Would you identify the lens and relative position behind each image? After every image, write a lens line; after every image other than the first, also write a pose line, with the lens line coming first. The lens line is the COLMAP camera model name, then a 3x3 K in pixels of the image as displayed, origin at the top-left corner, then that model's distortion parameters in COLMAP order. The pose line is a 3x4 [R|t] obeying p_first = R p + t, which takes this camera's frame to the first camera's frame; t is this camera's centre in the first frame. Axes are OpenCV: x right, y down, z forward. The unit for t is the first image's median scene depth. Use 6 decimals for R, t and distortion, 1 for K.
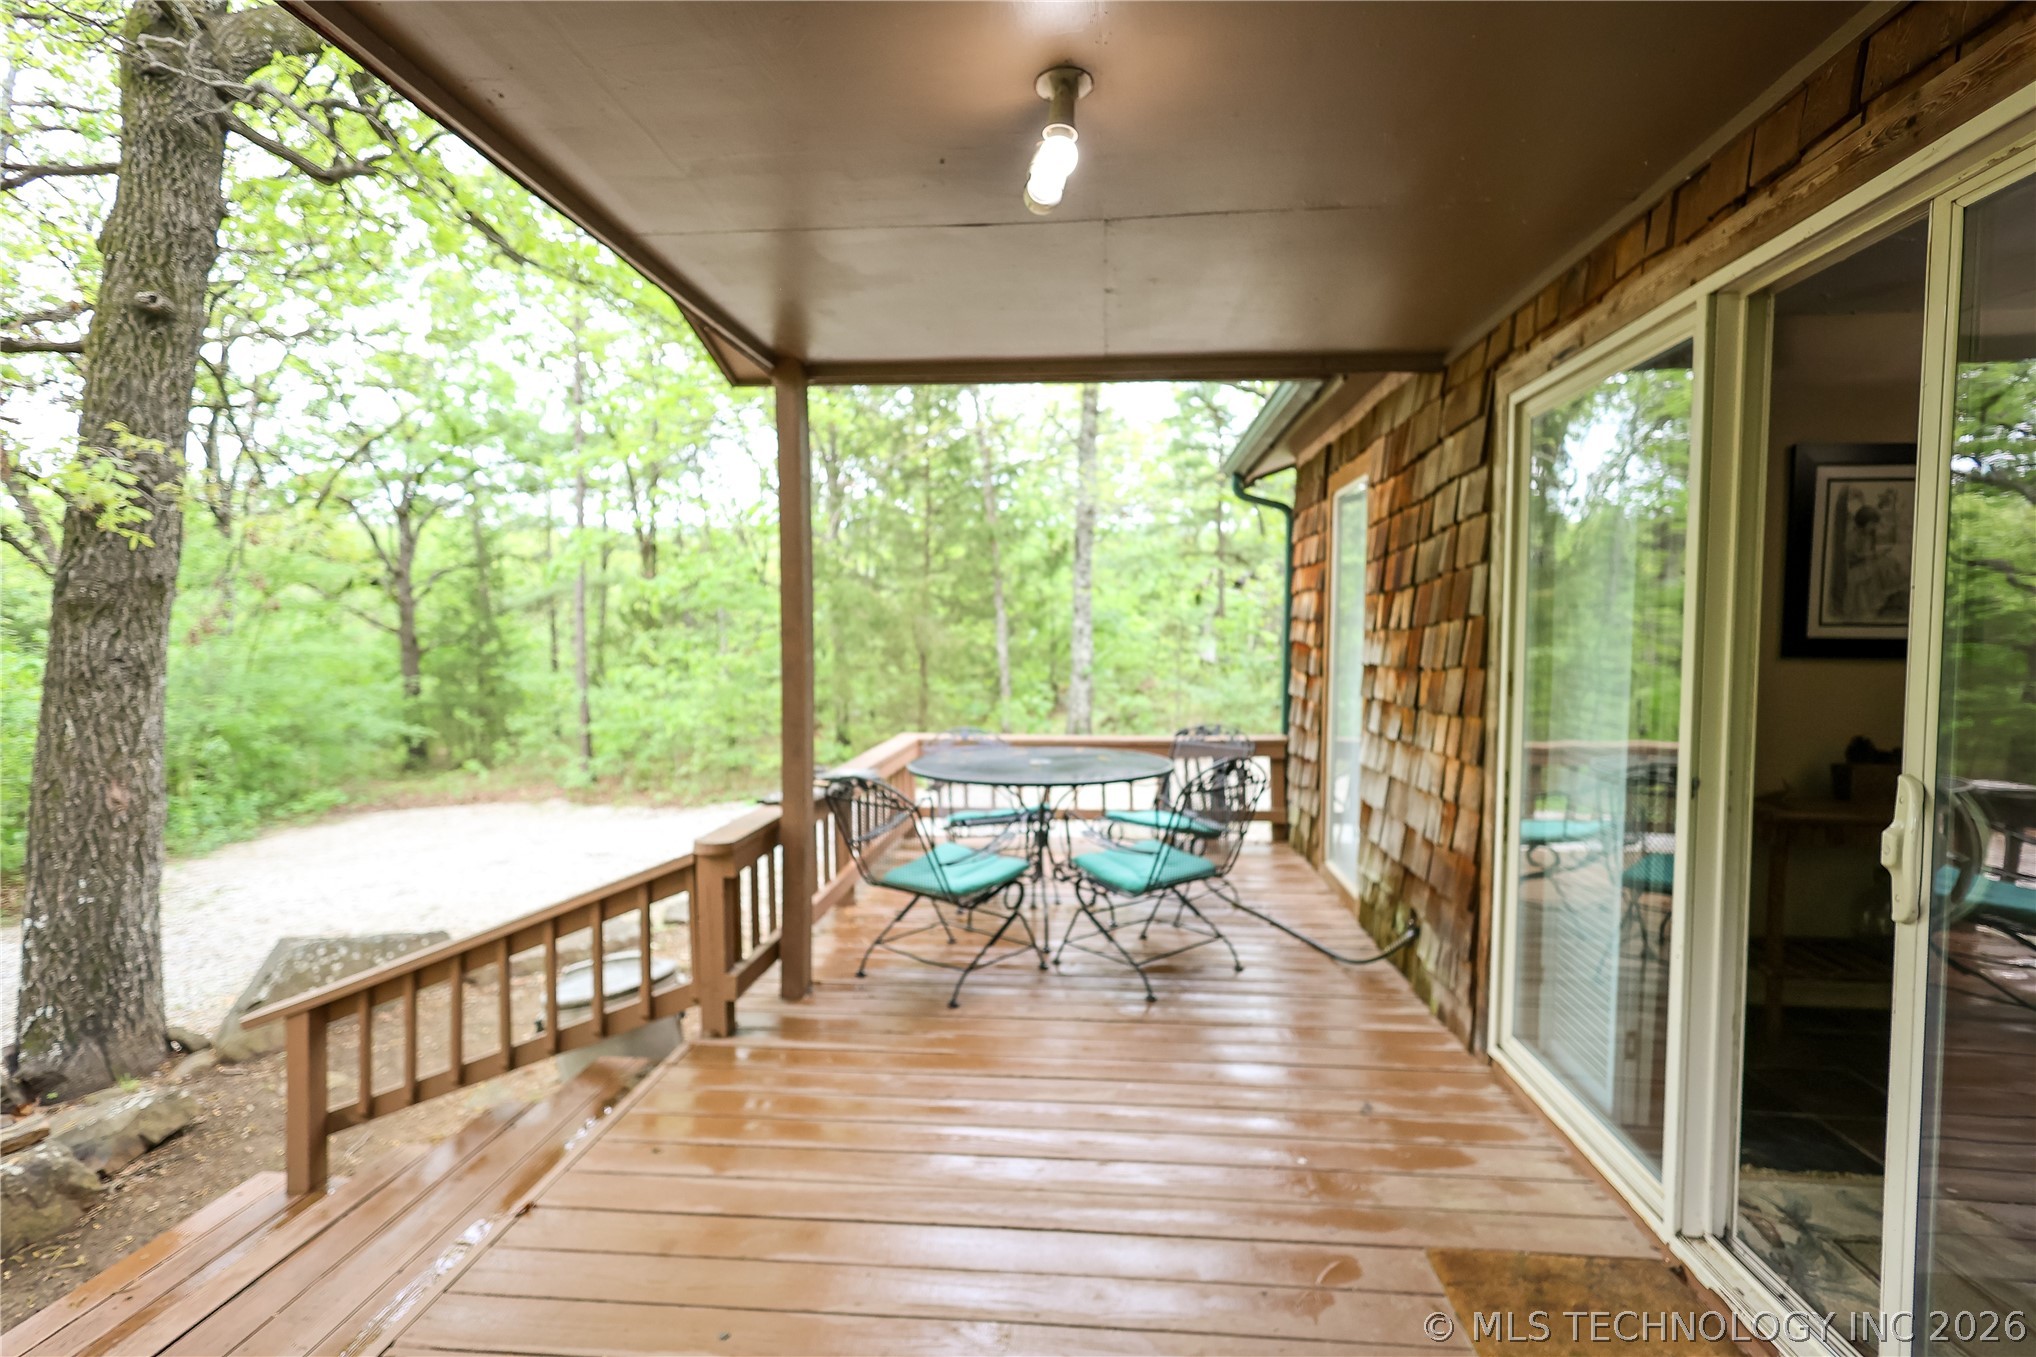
lens RADIAL K [[995.1, 0, 1018.0], [0, 995.1, 678.5], [0, 0, 1]] dist [0.003790, 0.000557]
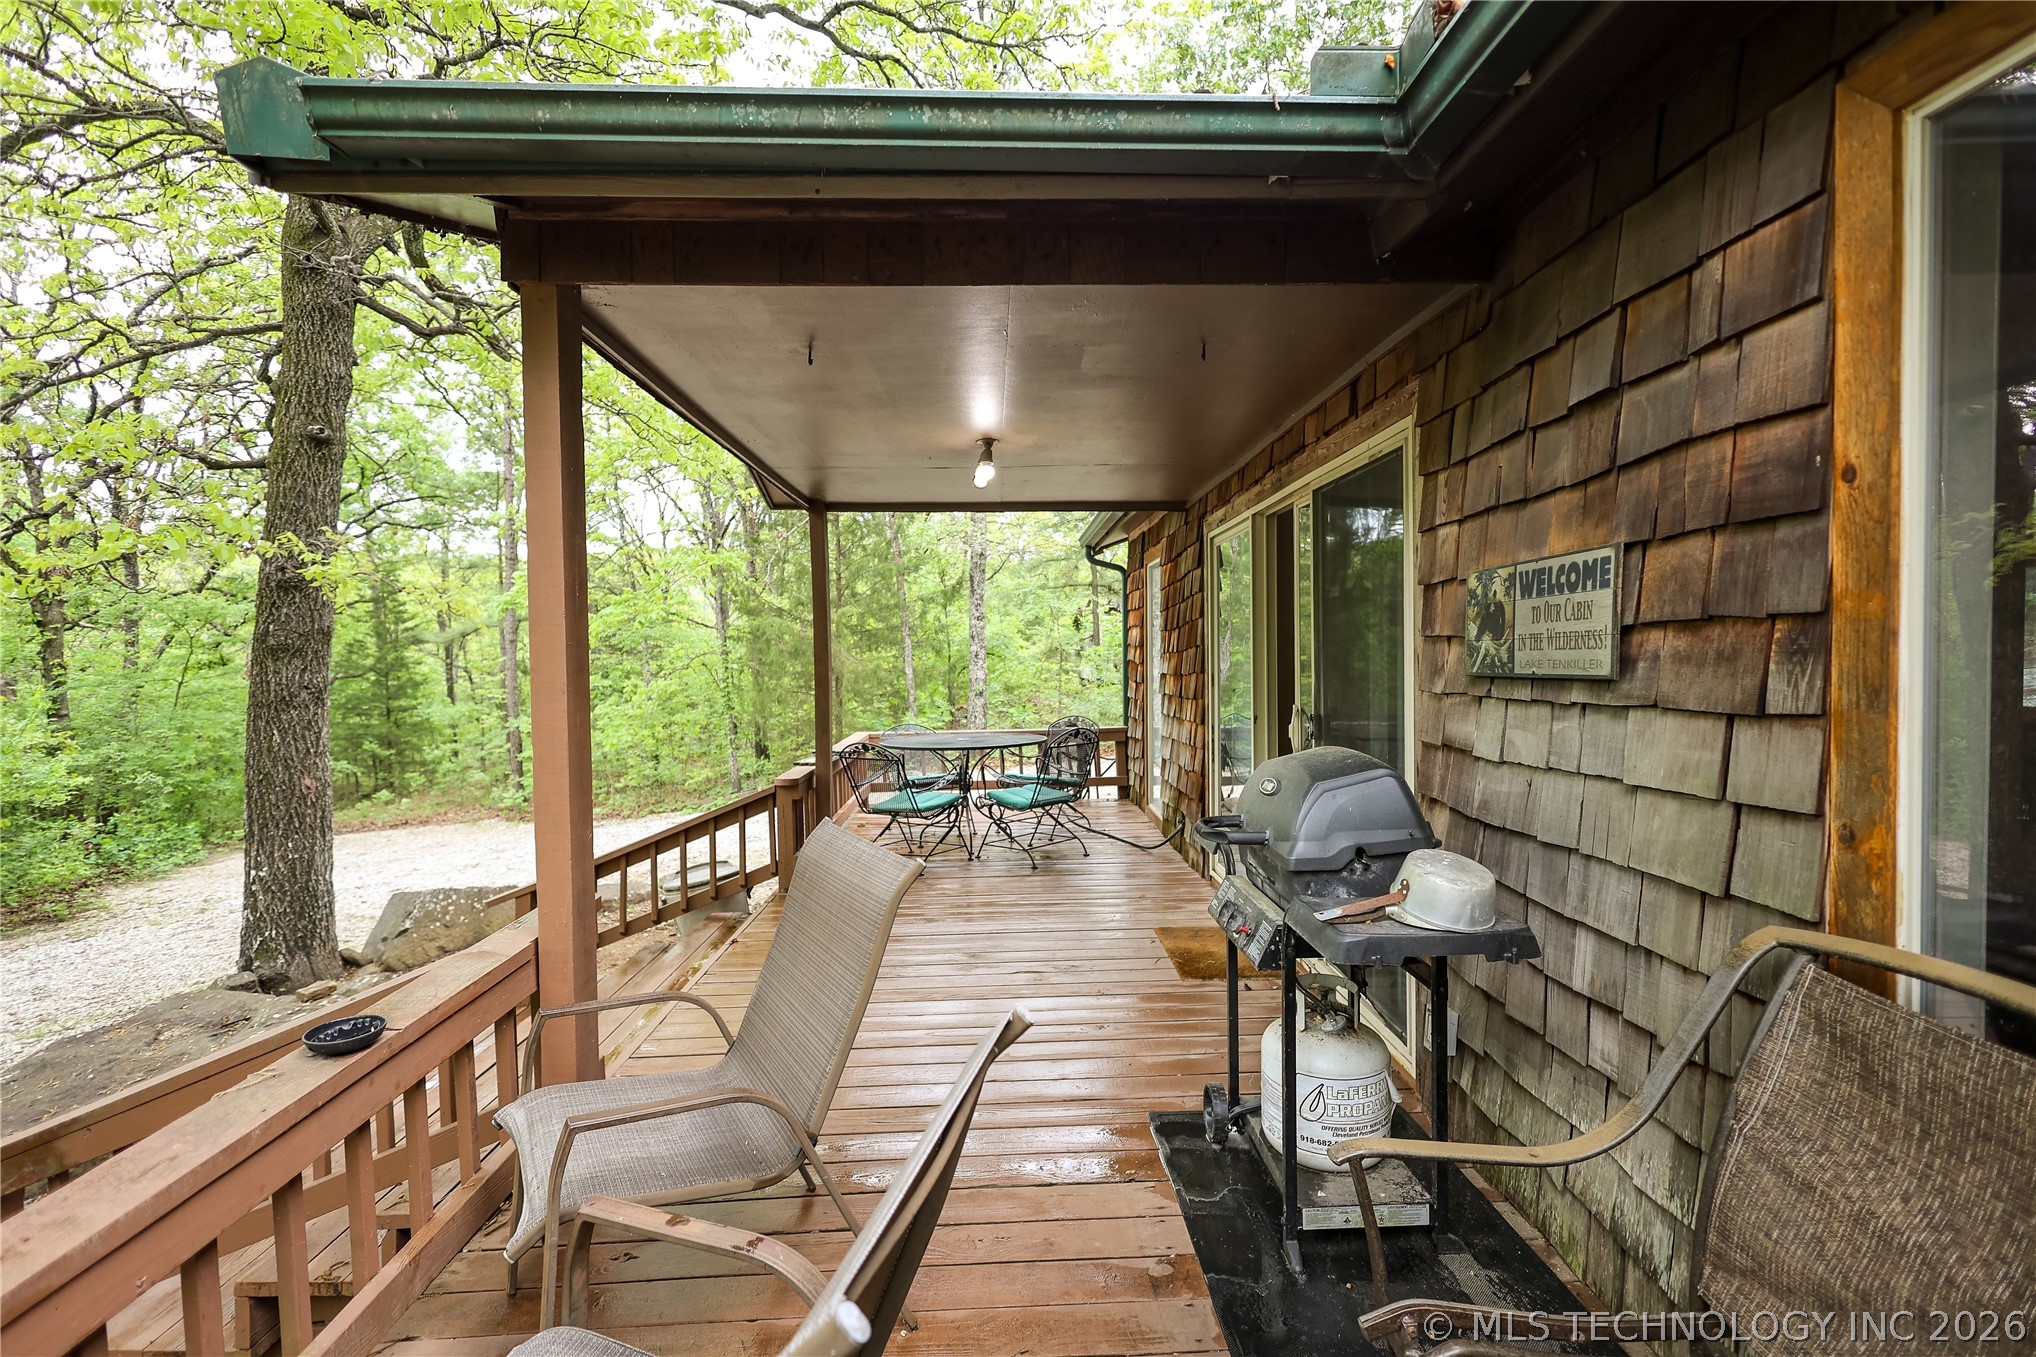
lens RADIAL K [[939.8, 0, 1018.0], [0, 939.8, 678.5], [0, 0, 1]] dist [0.003270, 0.000382]
pose [[0.993494, -0.018885, 0.112307, -0.050291], [0.021374, 0.999551, -0.020998, 0.017927], [-0.111860, 0.023262, 0.993452, -0.433341]]
